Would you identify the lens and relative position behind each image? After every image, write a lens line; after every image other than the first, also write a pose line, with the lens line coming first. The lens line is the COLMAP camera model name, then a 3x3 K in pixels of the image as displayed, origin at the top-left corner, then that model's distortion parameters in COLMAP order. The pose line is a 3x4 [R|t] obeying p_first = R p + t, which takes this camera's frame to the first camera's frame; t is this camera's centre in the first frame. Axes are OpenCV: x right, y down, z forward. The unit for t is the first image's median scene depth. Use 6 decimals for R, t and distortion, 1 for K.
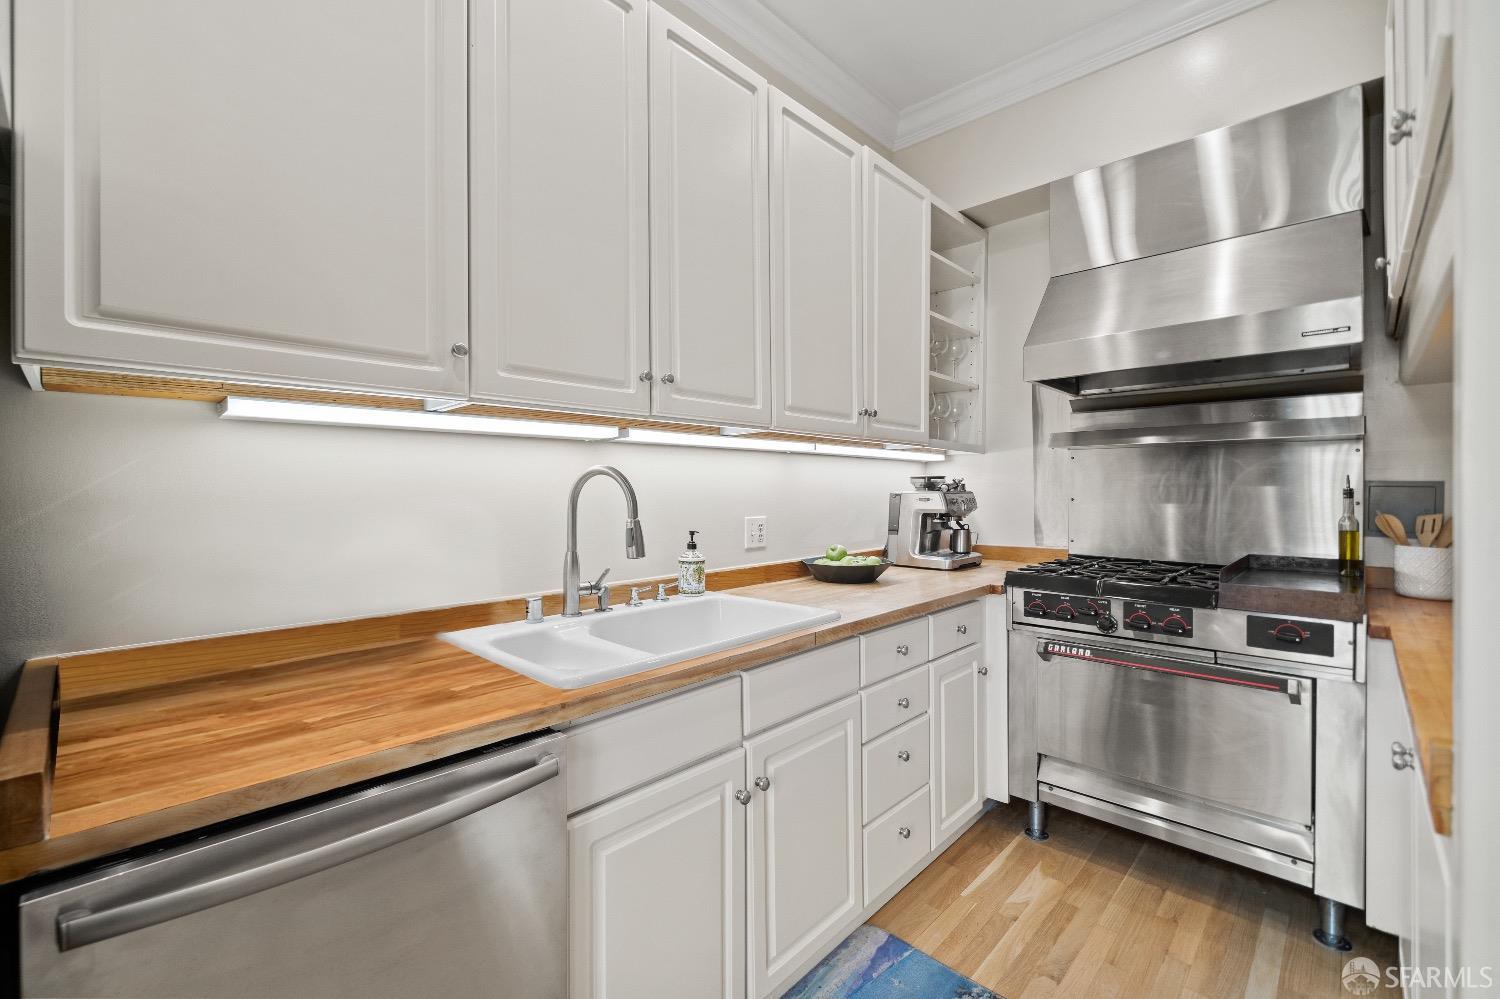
lens RADIAL K [[634.2, 0, 747.7], [0, 634.2, 493.2], [0, 0, 1]] dist [-0.001126, -0.000506]
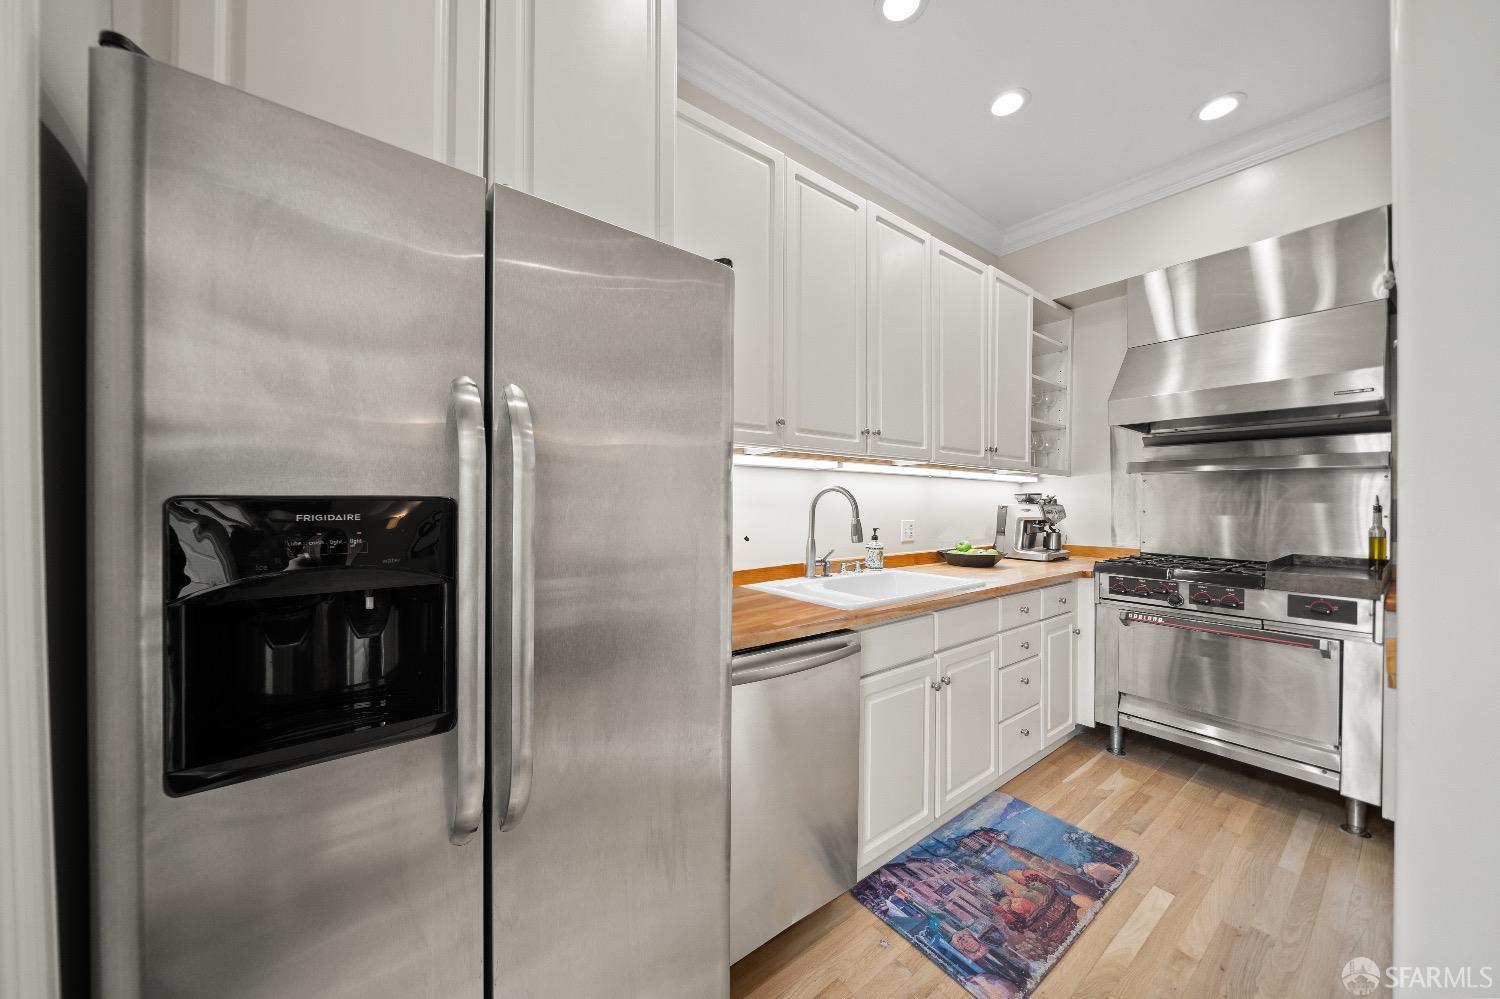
lens RADIAL K [[512.9, 0, 750.9], [0, 512.9, 501.9], [0, 0, 1]] dist [-0.006084, 0.000340]
pose [[0.987193, 0.010563, -0.159179, -0.184155], [-0.011482, 0.999922, -0.004856, 0.005456], [0.159115, 0.006621, 0.987238, -0.268551]]
